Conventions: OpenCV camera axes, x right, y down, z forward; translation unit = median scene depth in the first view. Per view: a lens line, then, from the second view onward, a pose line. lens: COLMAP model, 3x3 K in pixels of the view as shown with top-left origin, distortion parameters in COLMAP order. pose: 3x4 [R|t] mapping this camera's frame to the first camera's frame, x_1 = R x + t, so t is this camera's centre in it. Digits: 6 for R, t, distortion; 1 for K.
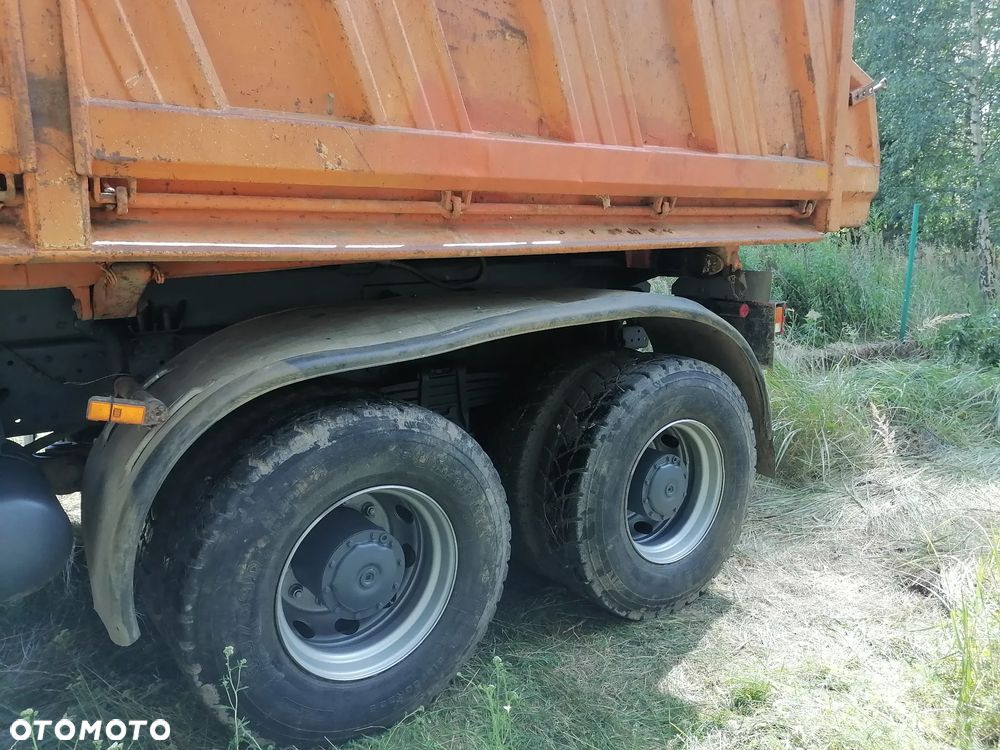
lens RADIAL K [[752.4, 0, 494.8], [0, 752.4, 370.8], [0, 0, 1]] dist [0.103466, -0.133603]
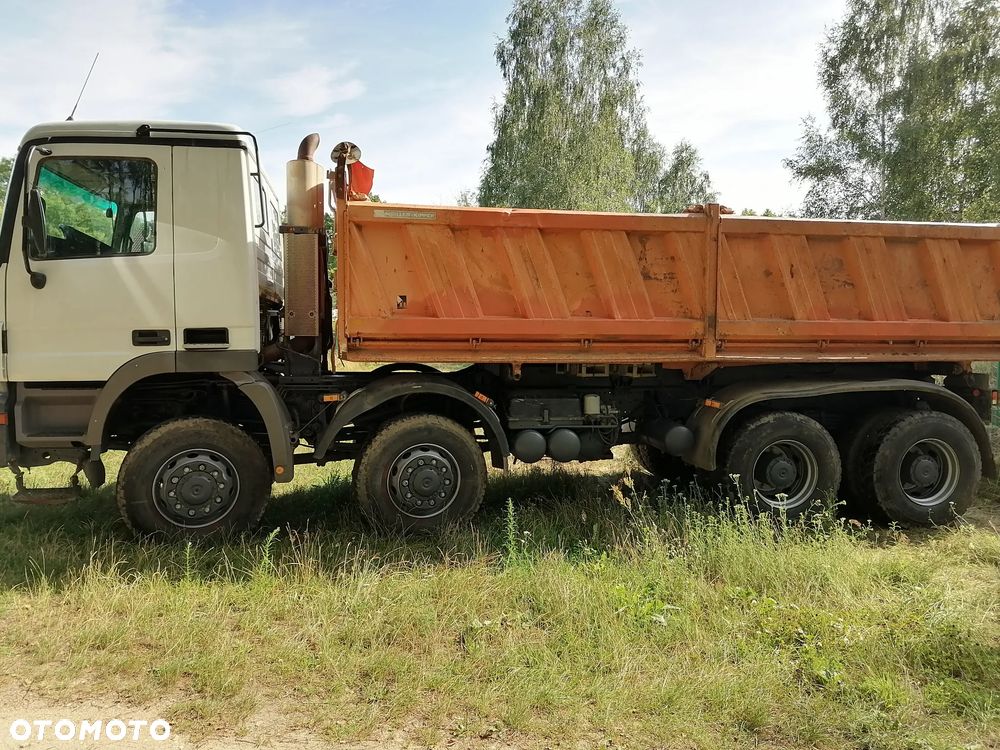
lens RADIAL K [[752.4, 0, 494.8], [0, 752.4, 370.8], [0, 0, 1]] dist [0.103466, -0.133603]
pose [[0.895624, 0.036115, -0.443343, 0.104493], [-0.093435, 0.989736, -0.108129, 0.266300], [0.434888, 0.138267, 0.889806, -1.817707]]
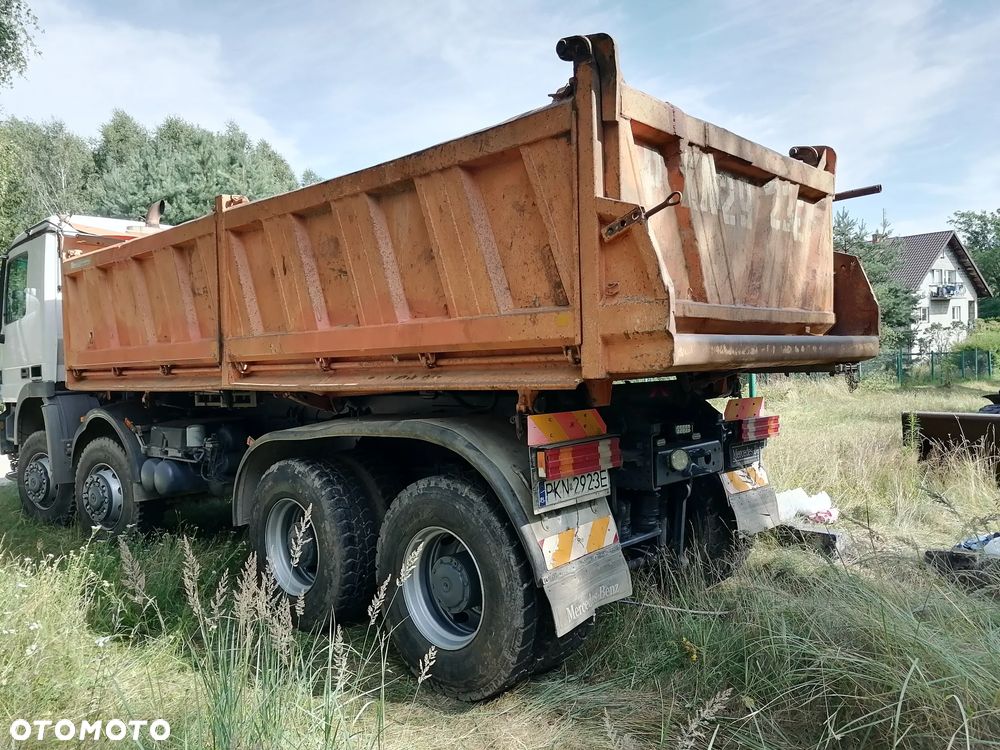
lens RADIAL K [[752.4, 0, 494.8], [0, 752.4, 370.8], [0, 0, 1]] dist [0.103466, -0.133603]
pose [[0.182348, 0.010810, -0.983175, 1.708528], [-0.148175, 0.988822, -0.016610, -0.209121], [0.972005, 0.148711, 0.181912, 0.949188]]
